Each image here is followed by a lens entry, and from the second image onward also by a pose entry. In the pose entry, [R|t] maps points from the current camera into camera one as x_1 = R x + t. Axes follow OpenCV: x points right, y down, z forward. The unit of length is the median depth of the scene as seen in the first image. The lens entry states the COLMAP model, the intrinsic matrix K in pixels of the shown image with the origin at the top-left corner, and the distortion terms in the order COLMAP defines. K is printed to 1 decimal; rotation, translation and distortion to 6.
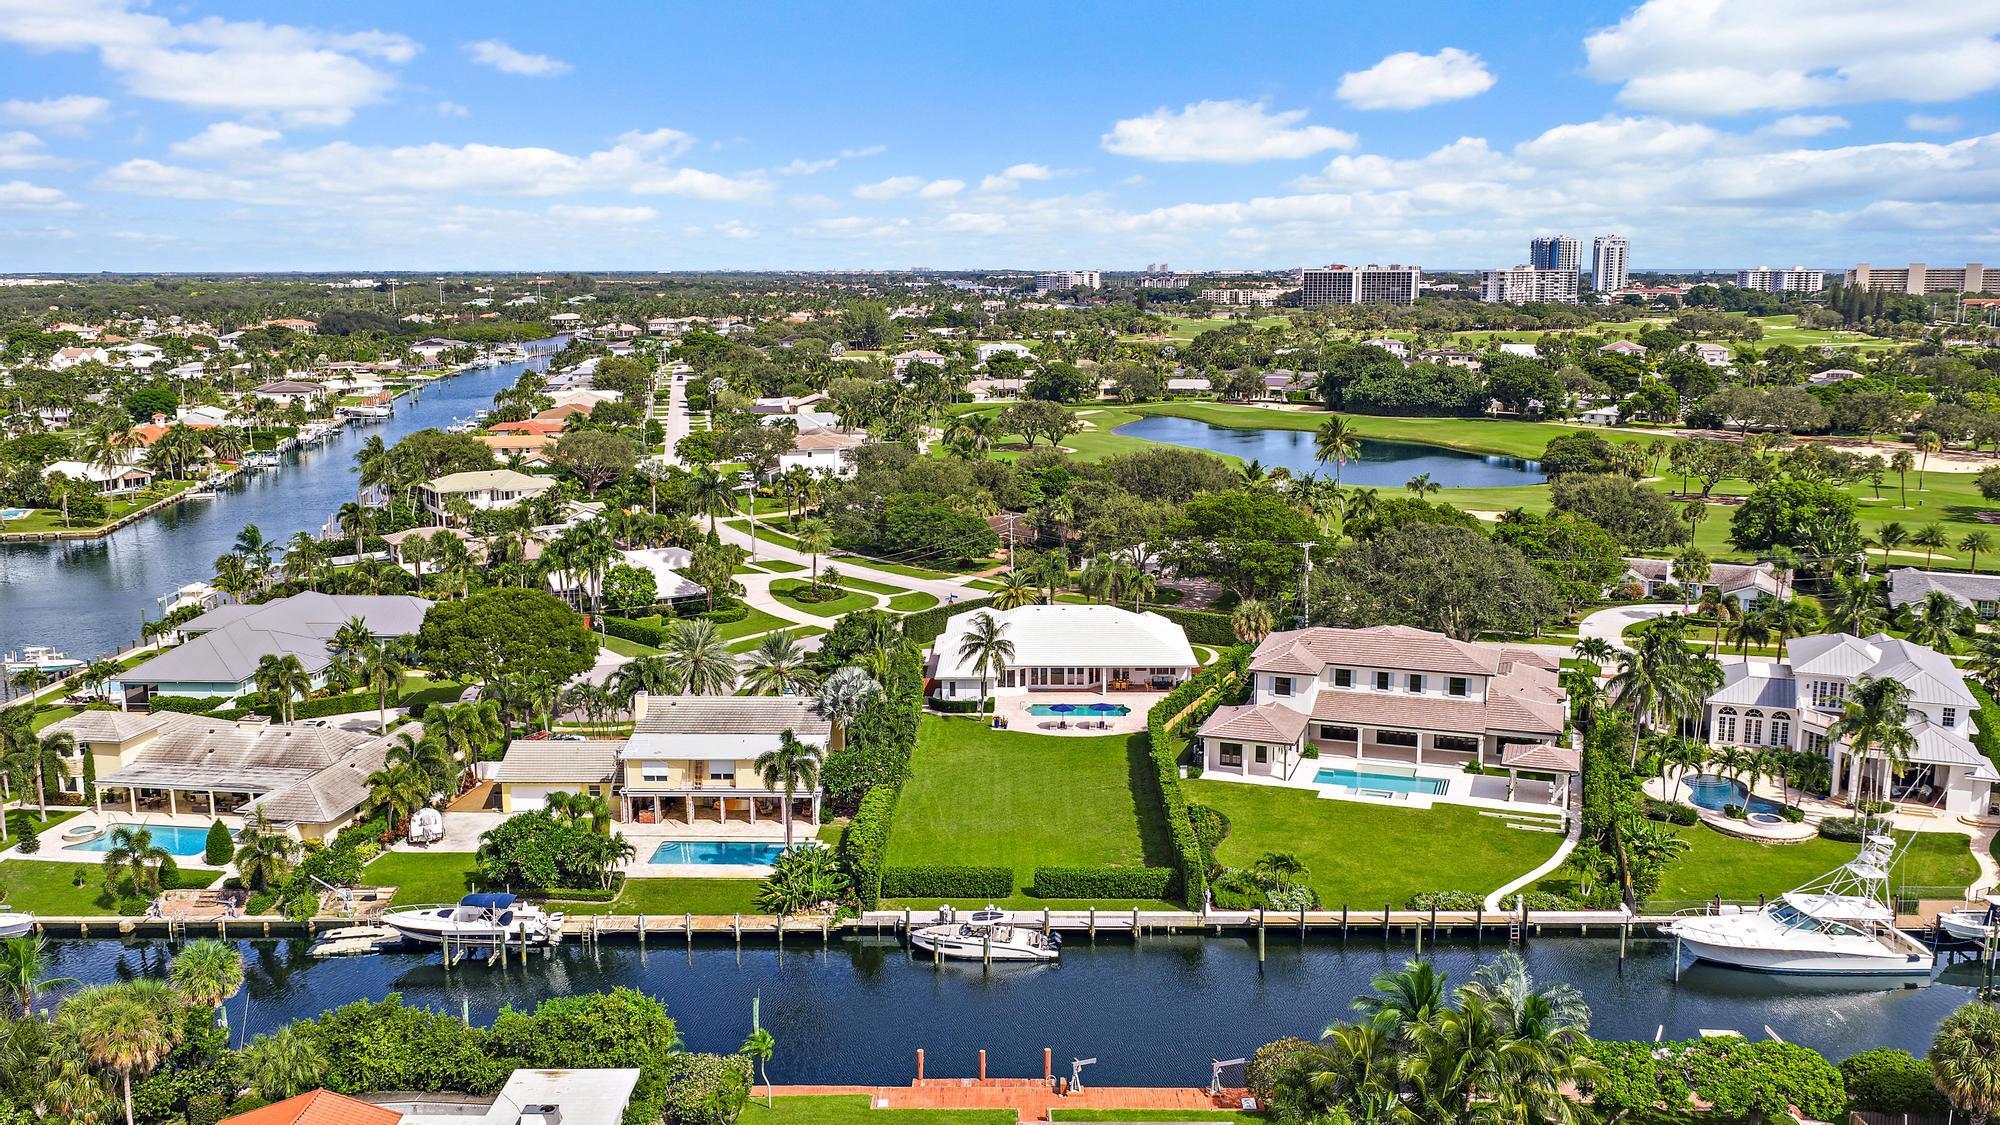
lens RADIAL K [[1652.8, 0, 1000.0], [0, 1652.8, 562.5], [0, 0, 1]] dist [-0.001346, -0.002415]
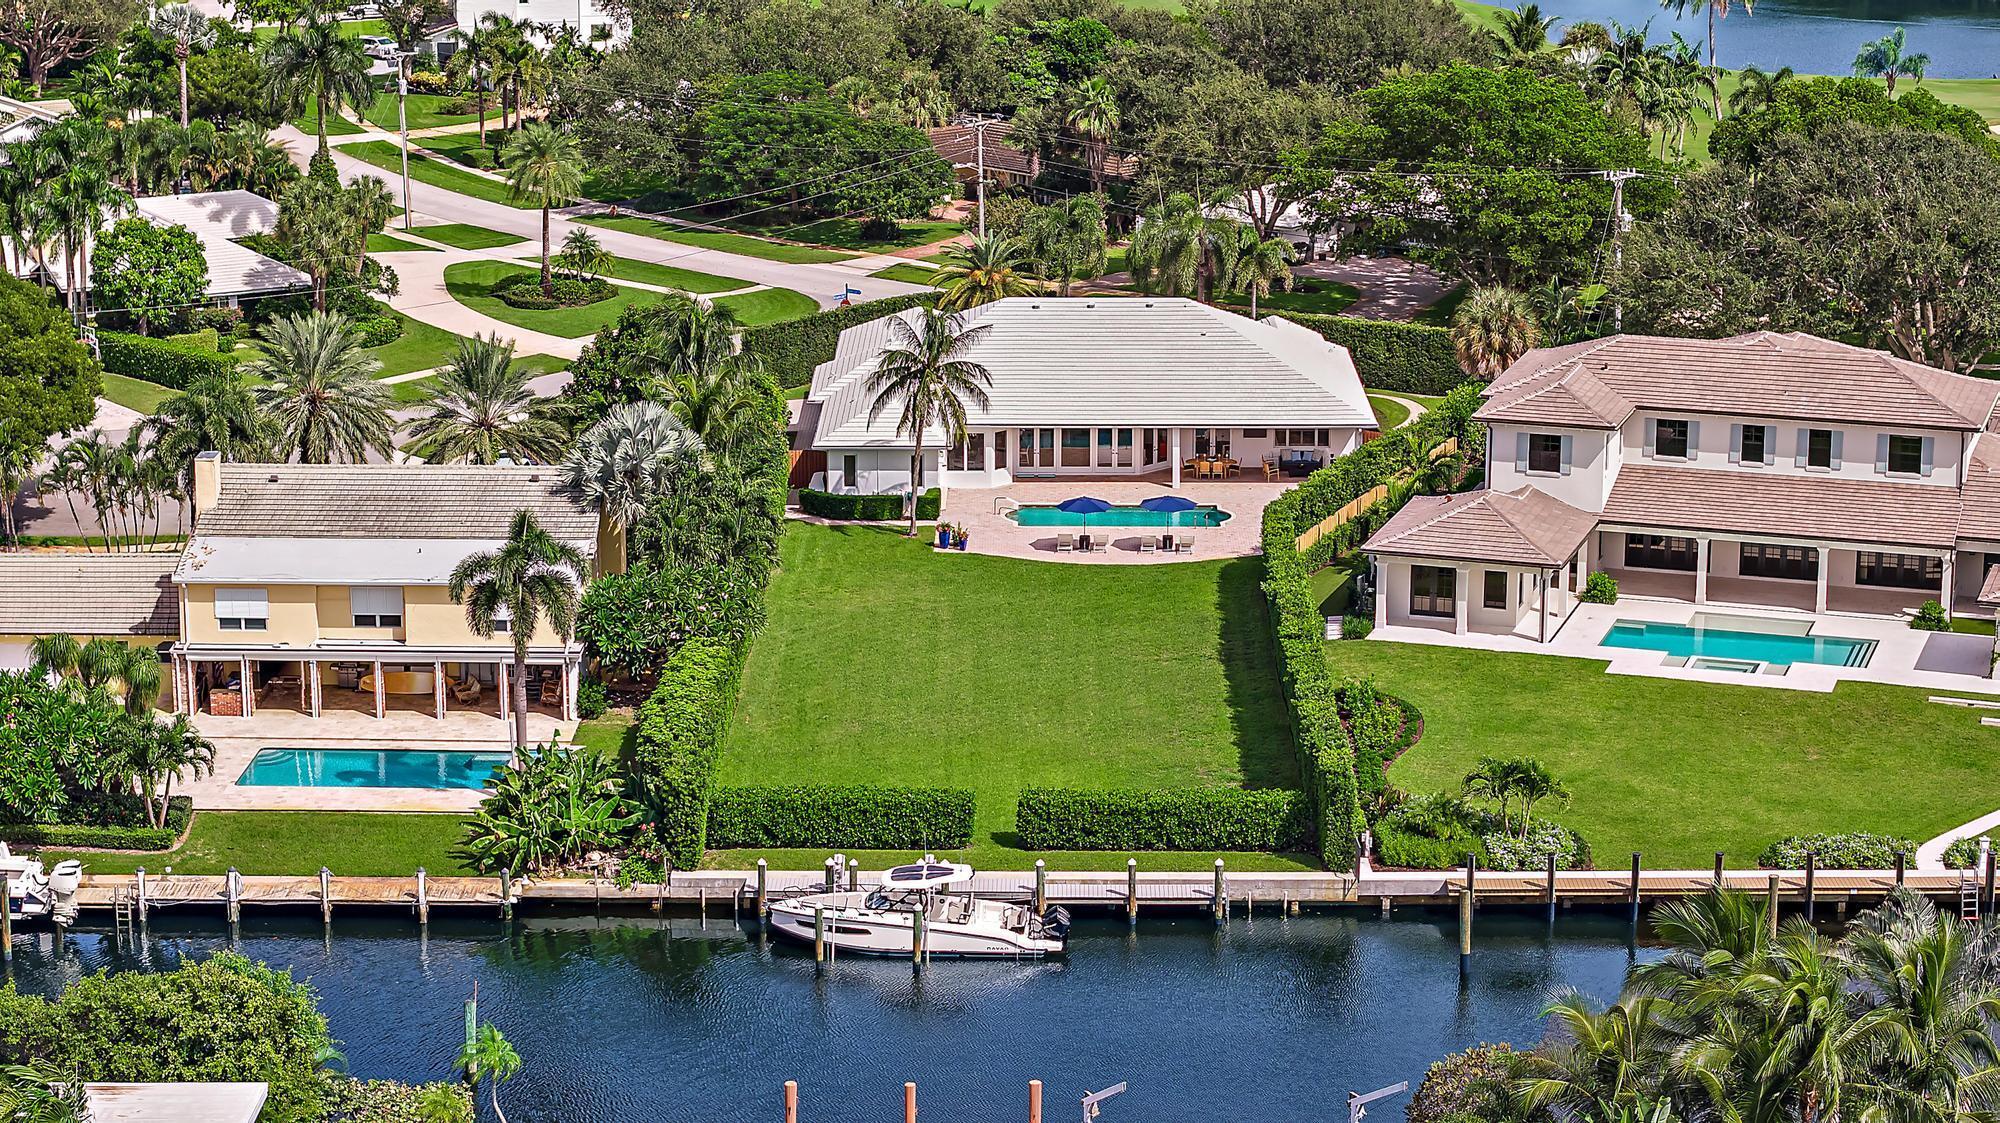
lens RADIAL K [[4137.6, 0, 1000.0], [0, 4137.6, 561.5], [0, 0, 1]] dist [-0.212500, 0.584658]
pose [[0.999968, 0.000604, 0.008022, 0.004773], [-0.001088, 0.998169, 0.060471, 0.034817], [-0.007970, -0.060478, 0.998138, -0.189850]]
